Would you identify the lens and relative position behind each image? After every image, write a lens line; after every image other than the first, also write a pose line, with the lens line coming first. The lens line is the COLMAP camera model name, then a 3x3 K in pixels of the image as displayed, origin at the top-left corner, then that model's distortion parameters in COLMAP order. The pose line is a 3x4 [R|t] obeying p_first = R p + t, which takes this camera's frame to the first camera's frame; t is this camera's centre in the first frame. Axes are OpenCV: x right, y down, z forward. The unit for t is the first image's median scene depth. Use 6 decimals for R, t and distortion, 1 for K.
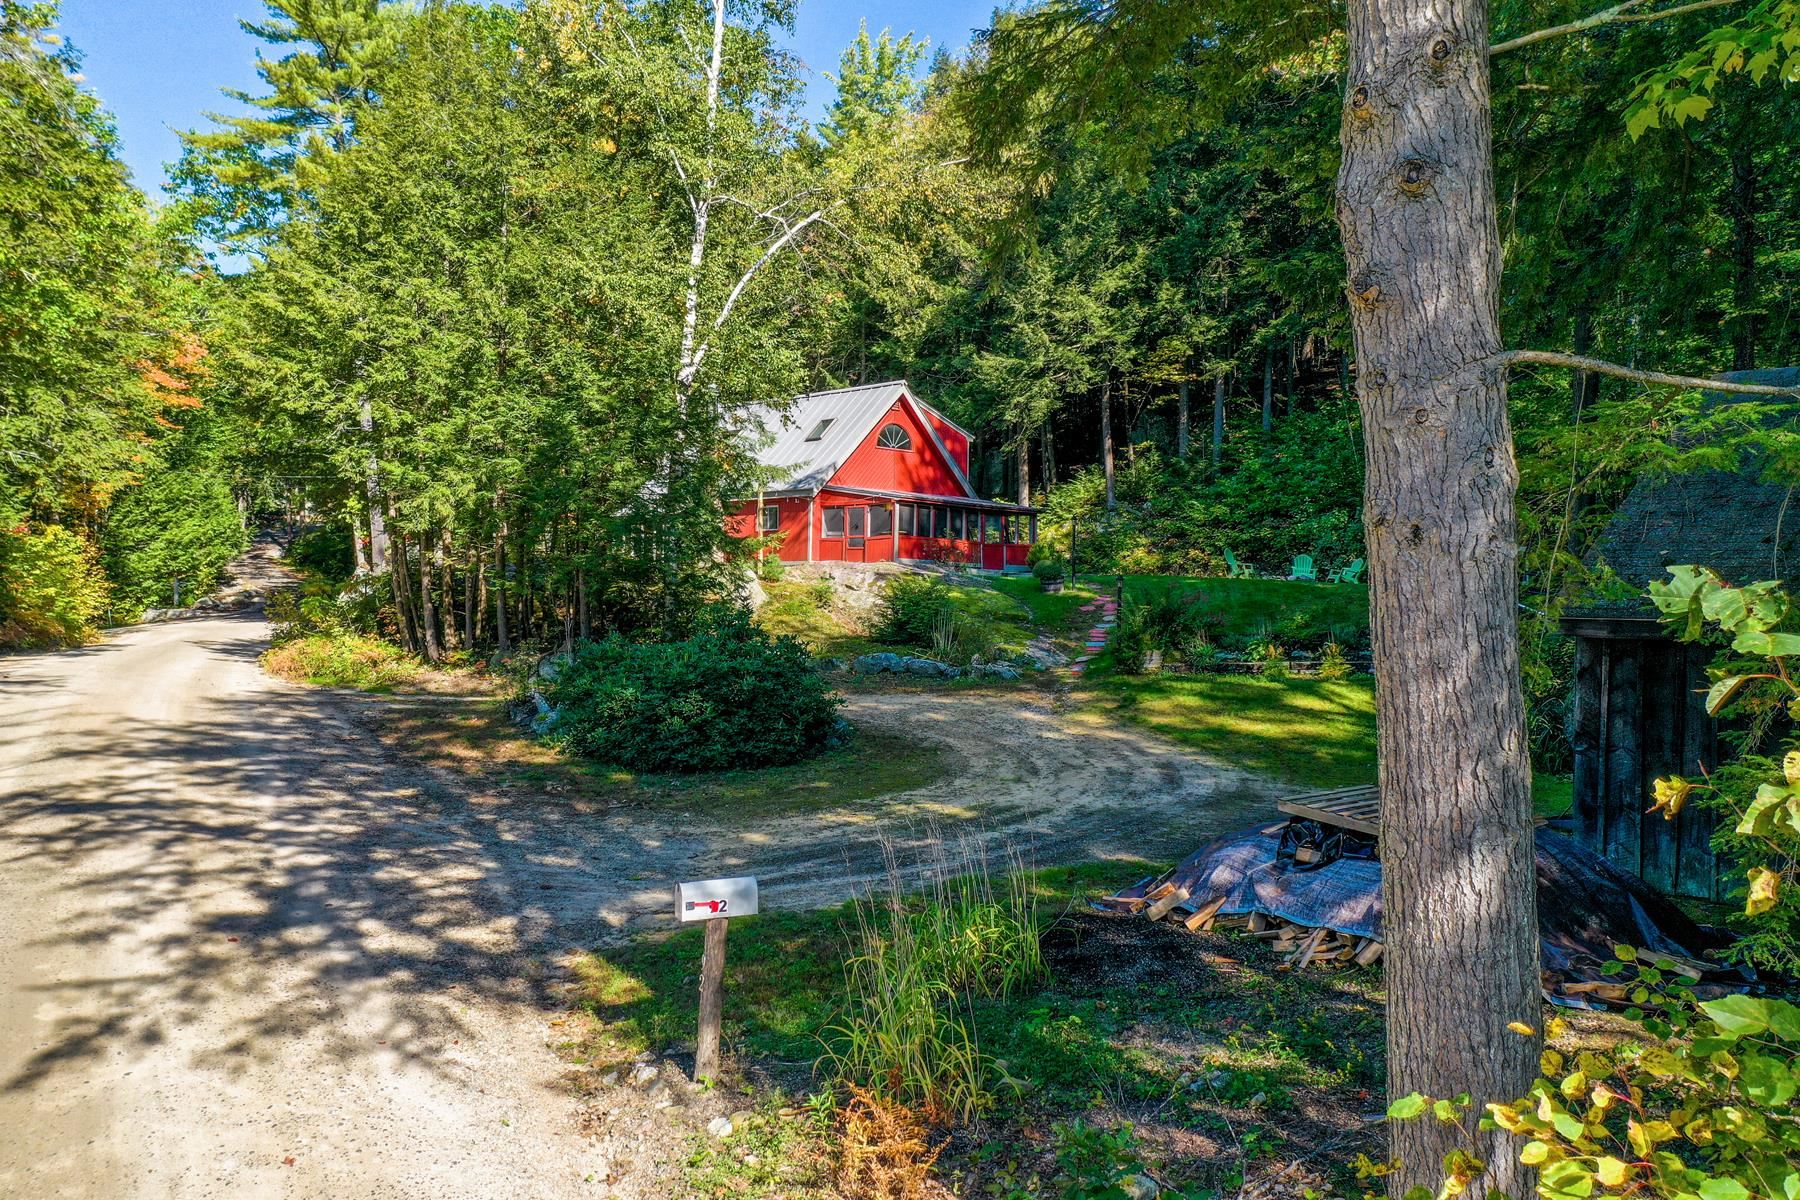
lens RADIAL K [[1775.1, 0, 900.1], [0, 1775.1, 609.4], [0, 0, 1]] dist [0.025538, 0.000000]
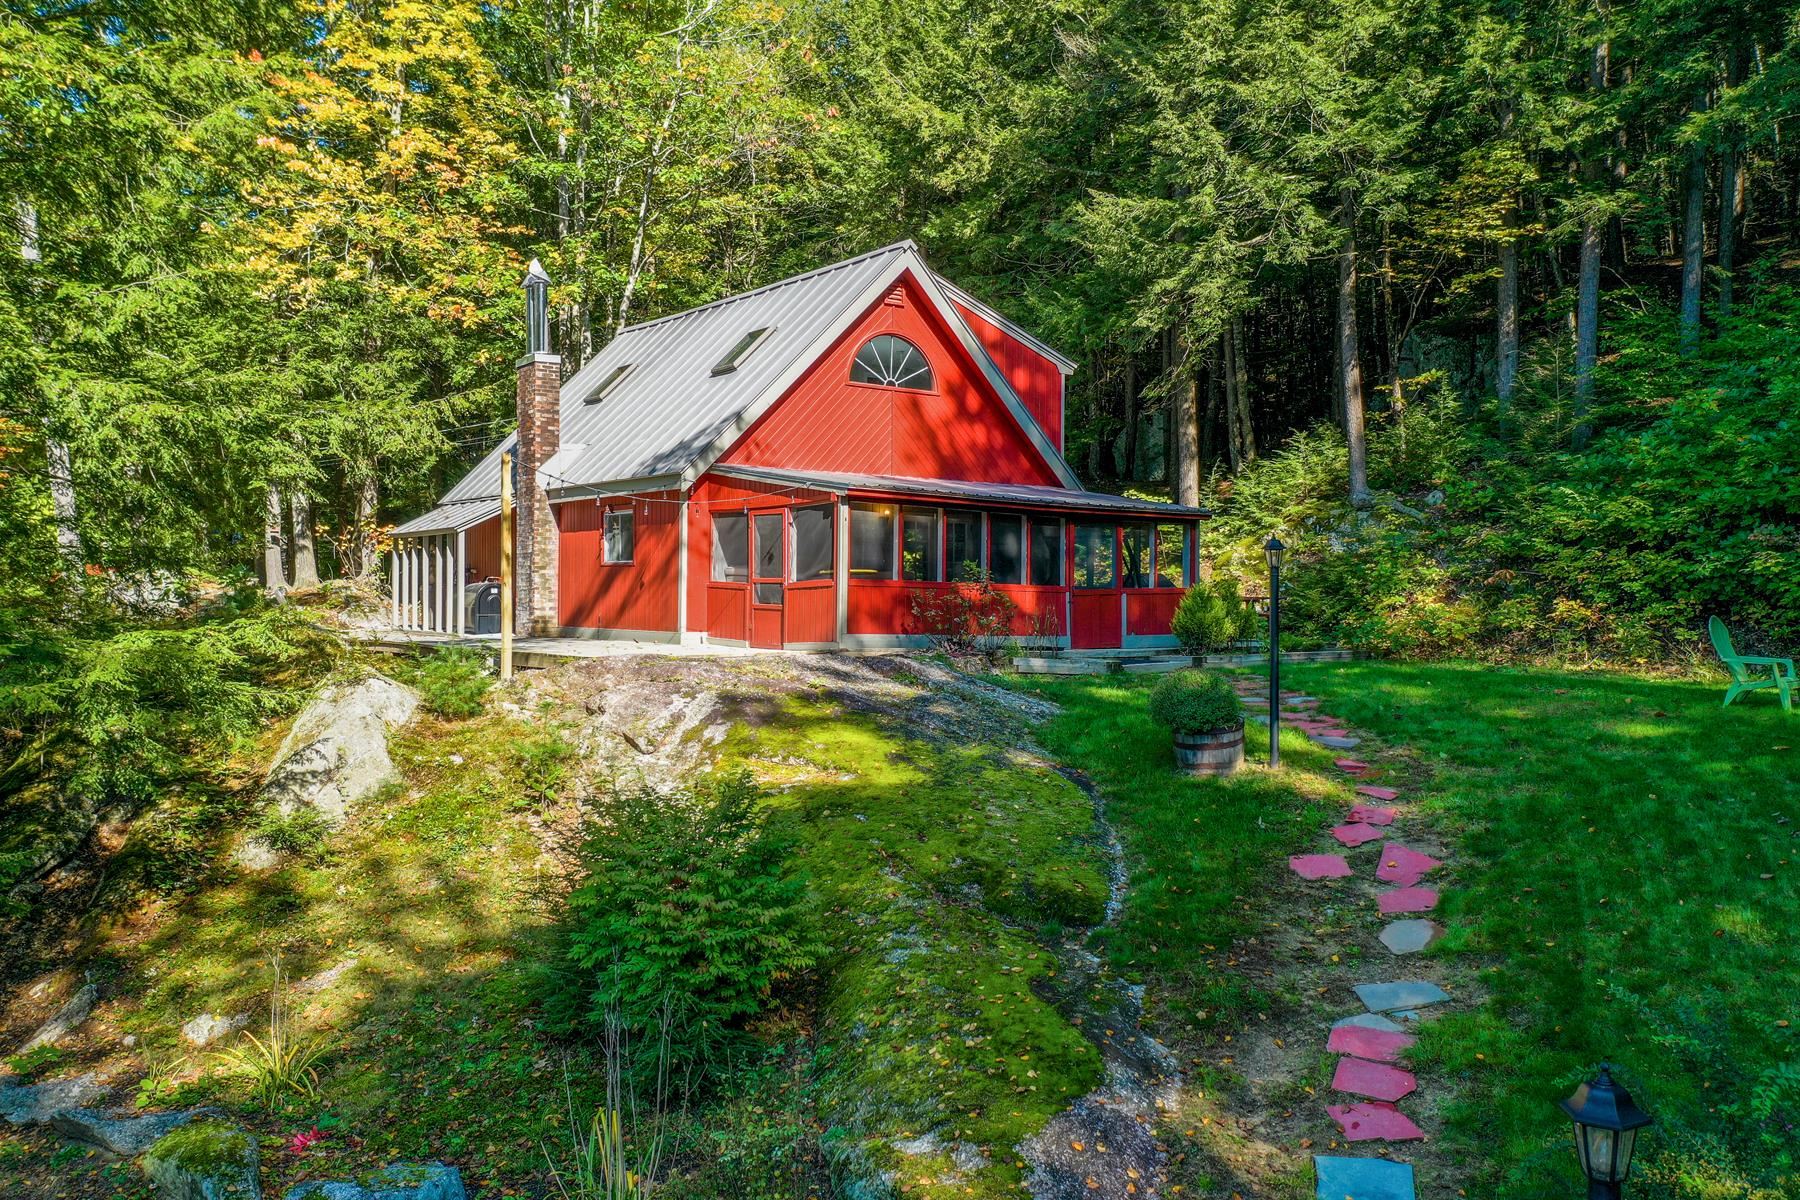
lens RADIAL K [[1775.1, 0, 861.2], [0, 1775.1, 585.1], [0, 0, 1]] dist [0.025538, 0.000000]
pose [[0.989944, -0.007265, -0.141272, 0.053100], [0.005760, 0.999922, -0.011058, -0.031177], [0.141341, 0.010133, 0.989909, 0.512050]]
